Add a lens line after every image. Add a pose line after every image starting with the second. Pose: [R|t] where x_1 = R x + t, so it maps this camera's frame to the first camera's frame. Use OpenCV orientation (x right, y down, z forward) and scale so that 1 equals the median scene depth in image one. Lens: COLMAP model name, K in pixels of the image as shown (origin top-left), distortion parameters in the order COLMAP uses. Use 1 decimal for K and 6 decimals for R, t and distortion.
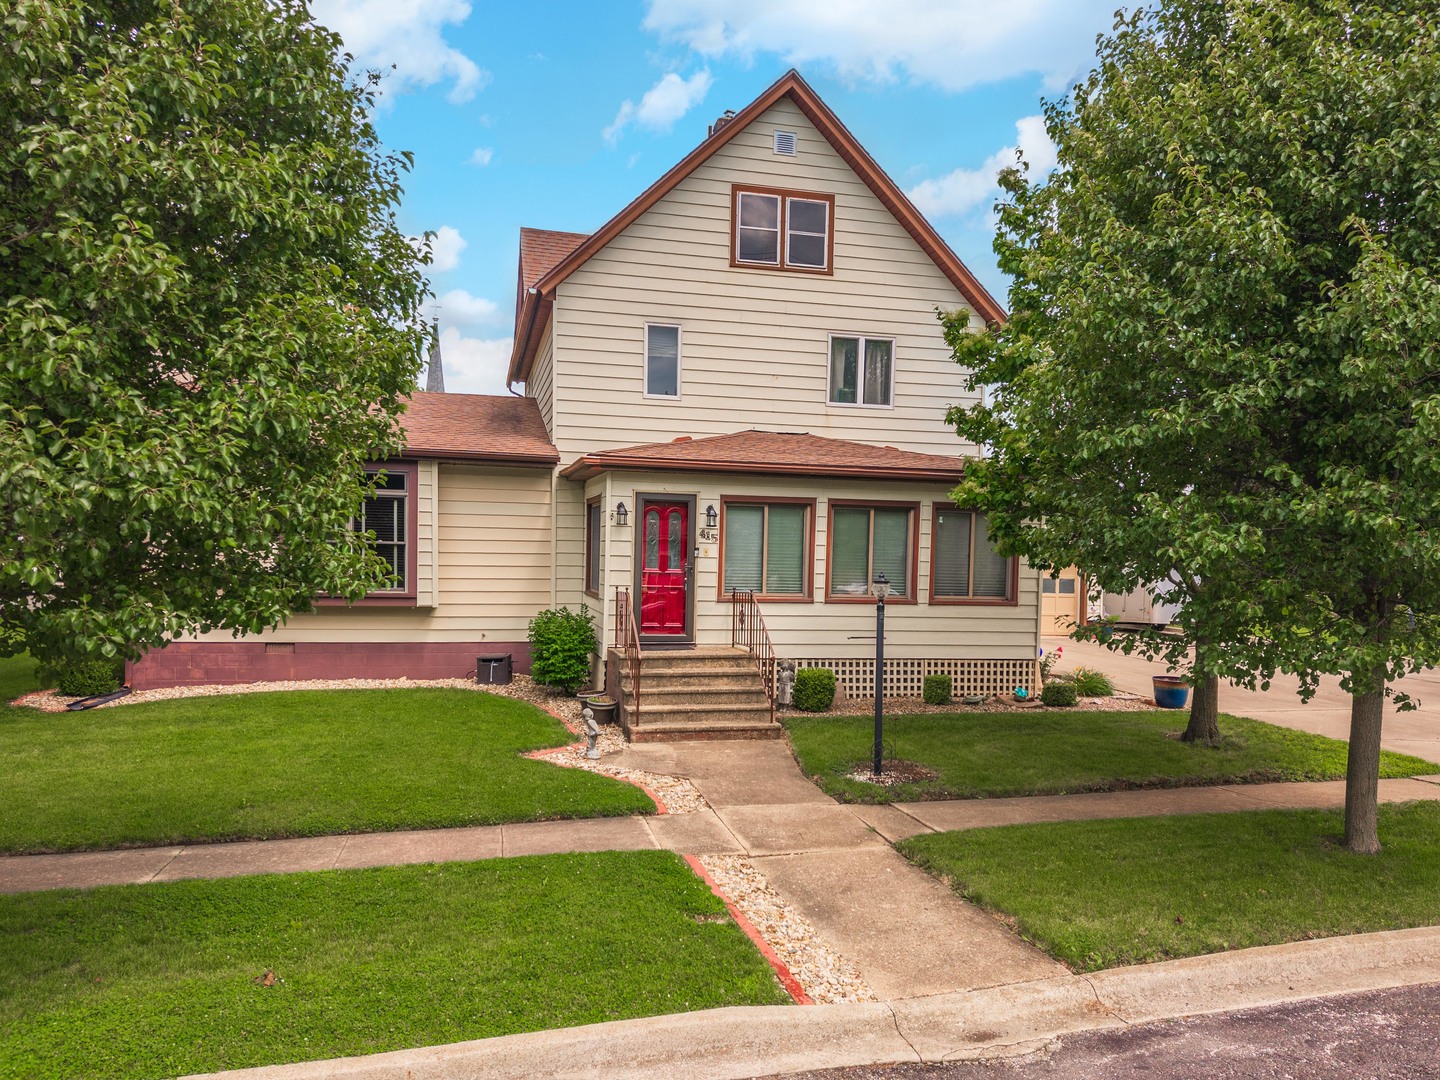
lens RADIAL K [[1020.8, 0, 720.5], [0, 1020.8, 601.6], [0, 0, 1]] dist [0.032880, -0.034630]
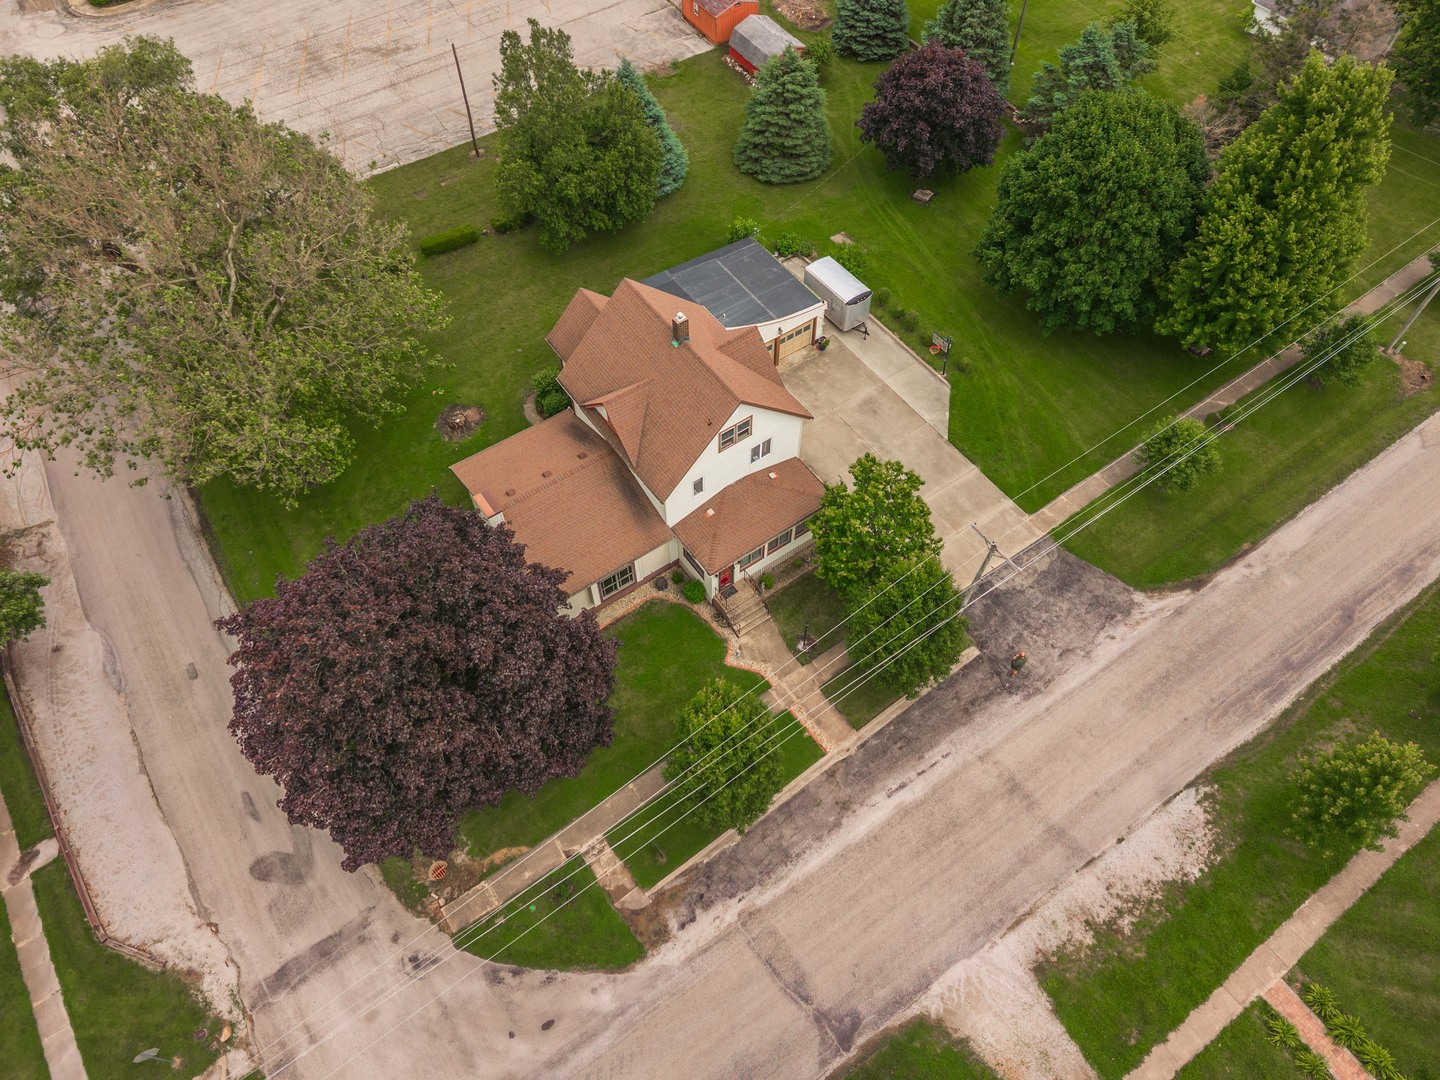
lens RADIAL K [[966.6, 0, 721.9], [0, 966.6, 537.5], [0, 0, 1]] dist [0.034805, -0.031622]
pose [[0.931186, -0.314770, 0.183881, -0.669589], [0.039271, 0.588096, 0.807837, -2.923130], [-0.362423, -0.745026, 0.559988, -0.726537]]
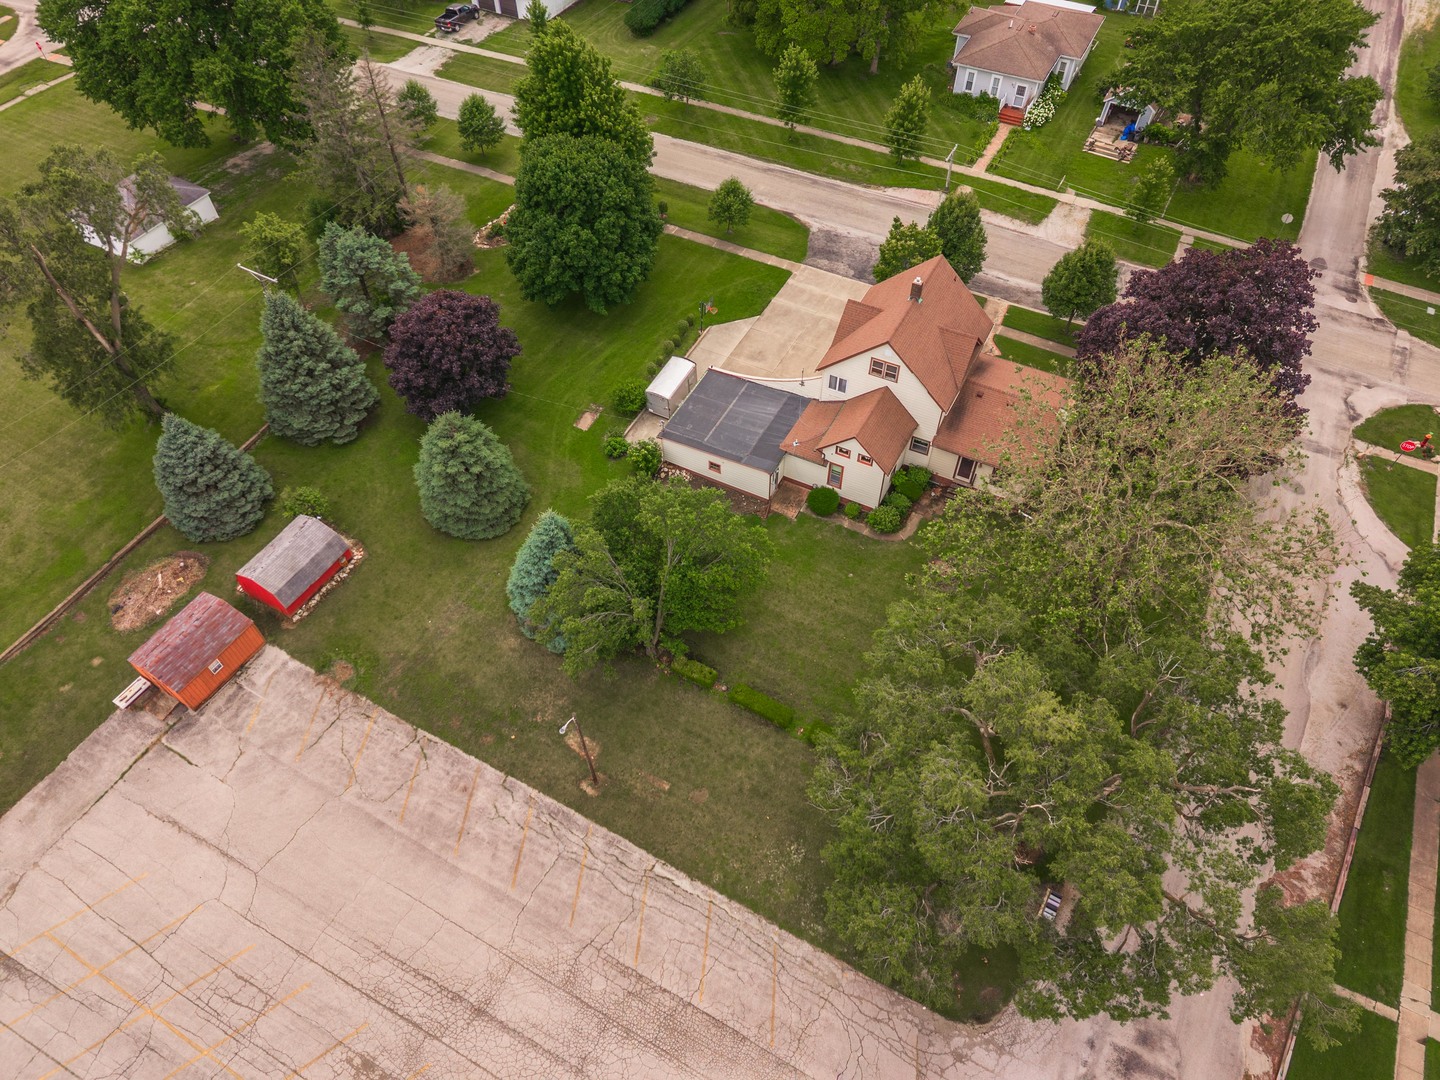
lens RADIAL K [[975.9, 0, 720.3], [0, 975.9, 517.2], [0, 0, 1]] dist [0.039823, -0.033504]
pose [[-0.751837, -0.520706, 0.404483, -1.685080], [0.014195, 0.600533, 0.799474, -3.739205], [-0.659196, 0.606816, -0.444111, 4.894273]]
